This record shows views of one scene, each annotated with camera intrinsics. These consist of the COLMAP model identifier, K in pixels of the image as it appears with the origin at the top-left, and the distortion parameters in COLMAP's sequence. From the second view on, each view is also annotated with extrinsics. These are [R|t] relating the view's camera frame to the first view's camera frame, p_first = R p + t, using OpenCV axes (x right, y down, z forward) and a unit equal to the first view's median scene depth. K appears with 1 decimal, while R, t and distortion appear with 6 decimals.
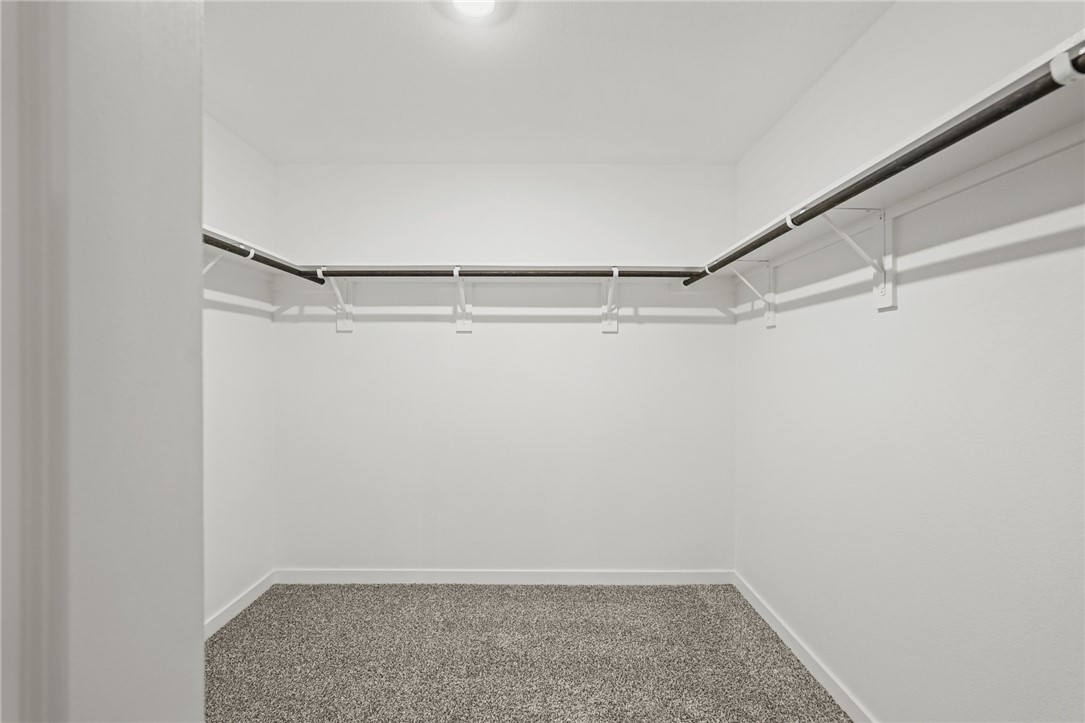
lens RADIAL K [[488.8, 0, 545.3], [0, 488.8, 352.6], [0, 0, 1]] dist [-0.016023, 0.007283]
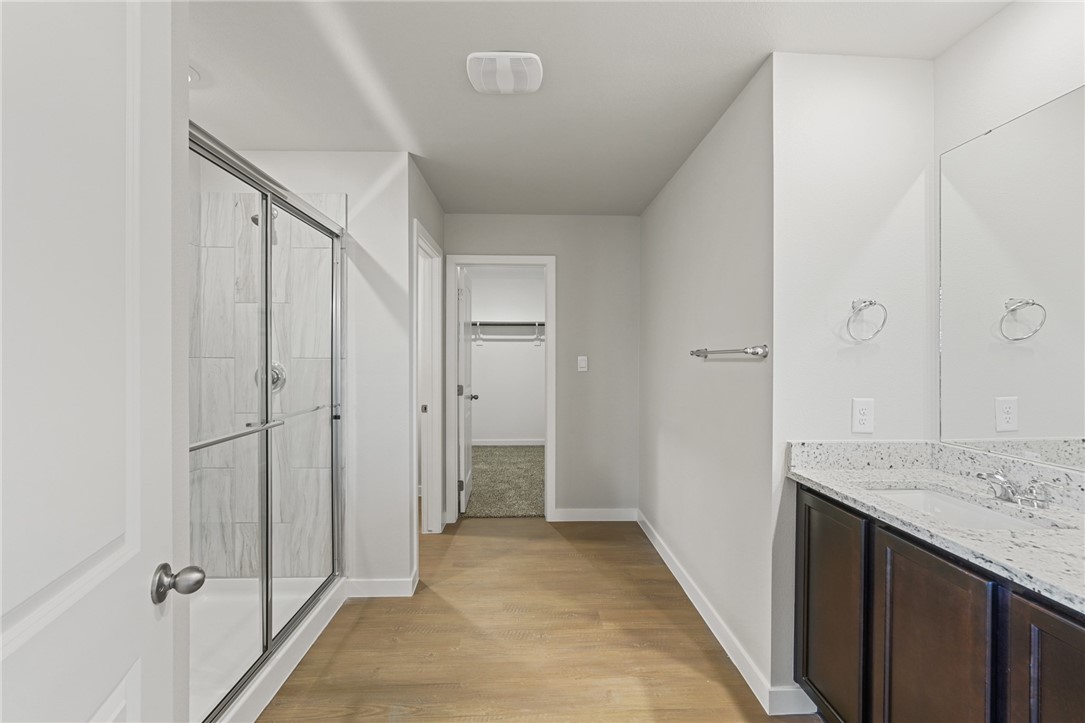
lens RADIAL K [[479.1, 0, 542.5], [0, 479.1, 361.5], [0, 0, 1]] dist [-0.018128, 0.009149]
pose [[0.999571, 0.000577, 0.029289, 0.086905], [-0.001302, 0.999693, 0.024753, -0.020055], [-0.029265, -0.024780, 0.999264, -1.483828]]
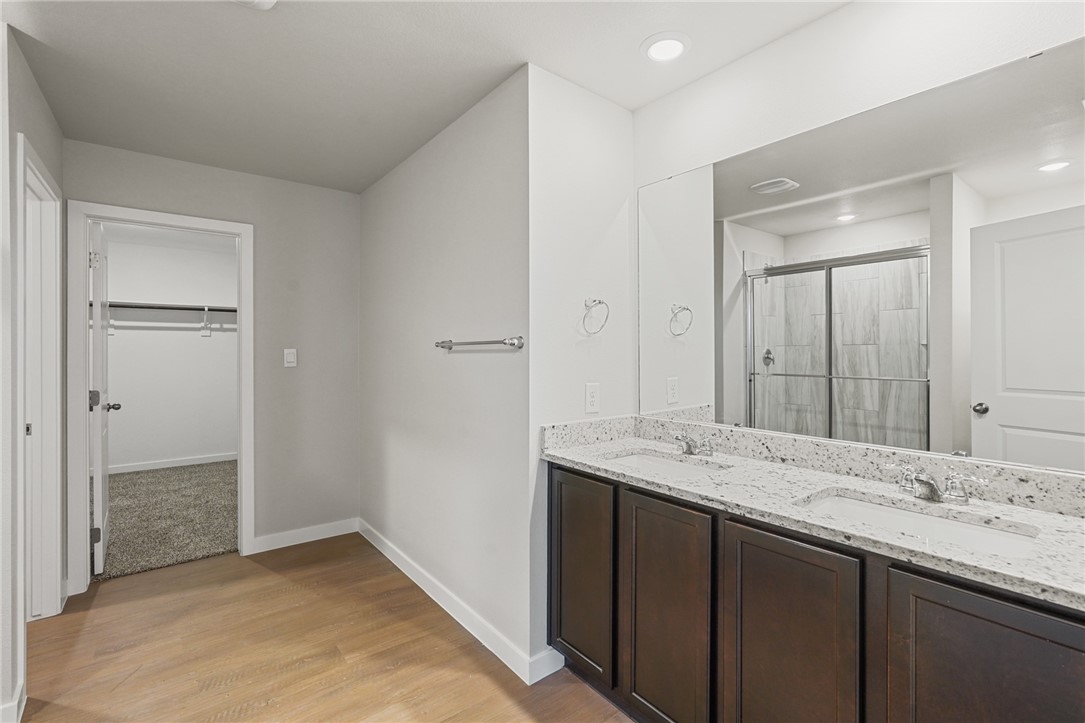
lens RADIAL K [[488.8, 0, 545.3], [0, 488.8, 352.6], [0, 0, 1]] dist [-0.016023, 0.007283]
pose [[0.787978, -0.004722, 0.615685, 0.003032], [-0.006571, 0.999849, 0.016078, -0.015173], [-0.615668, -0.016715, 0.787828, -1.417557]]
